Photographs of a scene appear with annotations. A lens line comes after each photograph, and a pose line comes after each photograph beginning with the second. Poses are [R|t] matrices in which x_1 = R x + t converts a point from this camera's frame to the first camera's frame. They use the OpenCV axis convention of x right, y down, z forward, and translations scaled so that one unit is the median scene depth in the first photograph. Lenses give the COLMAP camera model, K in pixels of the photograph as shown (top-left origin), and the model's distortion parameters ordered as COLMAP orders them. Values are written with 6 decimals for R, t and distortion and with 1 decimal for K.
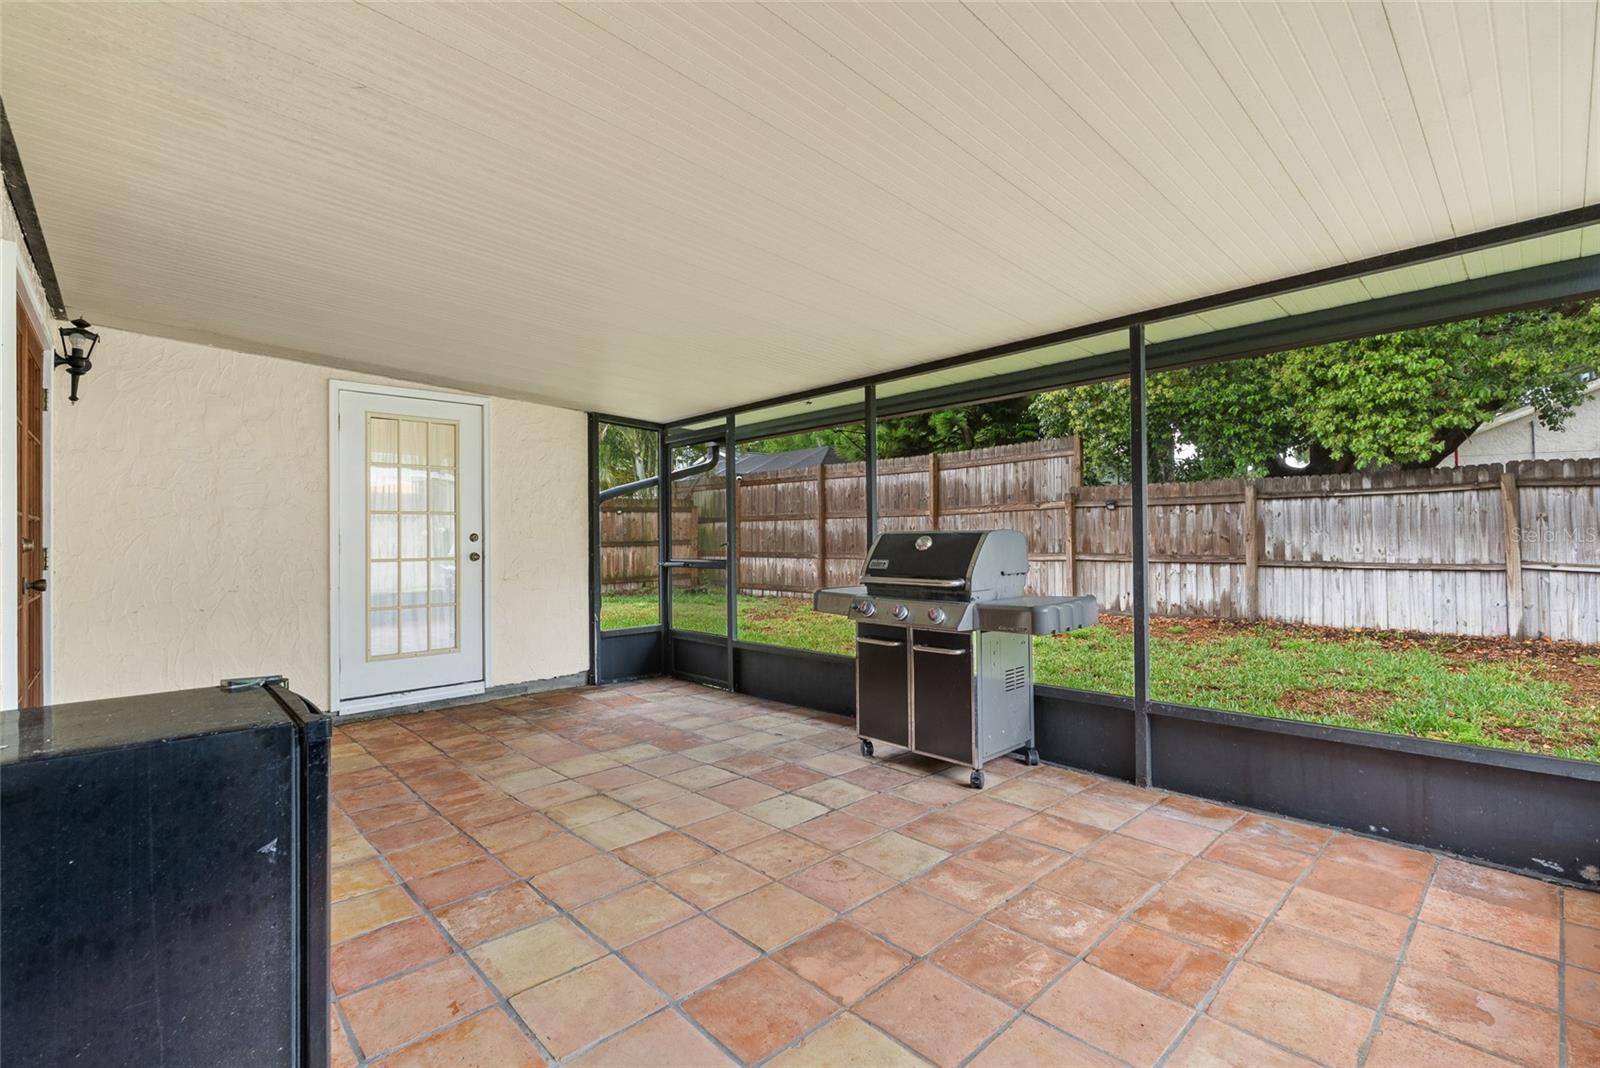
lens RADIAL K [[720.8, 0, 801.6], [0, 720.8, 530.0], [0, 0, 1]] dist [-0.002175, 0.000388]
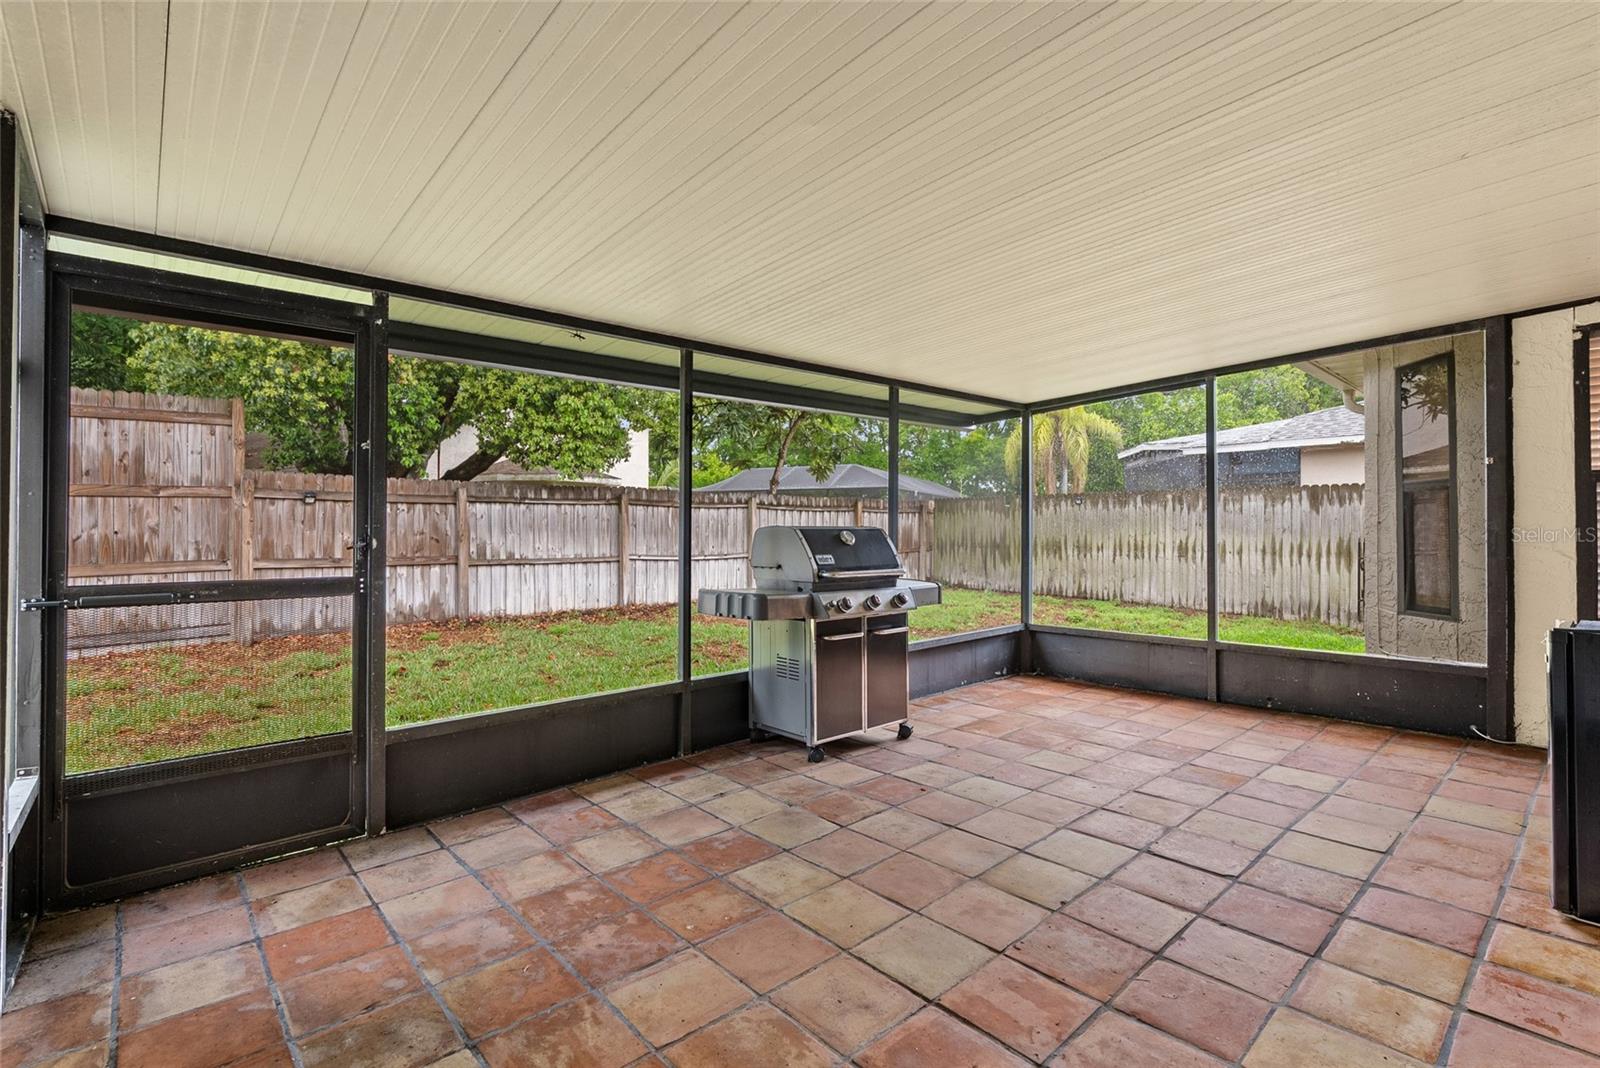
lens RADIAL K [[749.8, 0, 803.4], [0, 749.8, 527.9], [0, 0, 1]] dist [0.002228, 0.000111]
pose [[0.019991, 0.016795, 0.999659, -0.527908], [-0.005717, 0.999844, -0.016683, 0.012796], [-0.999784, -0.005382, 0.020084, 0.585354]]
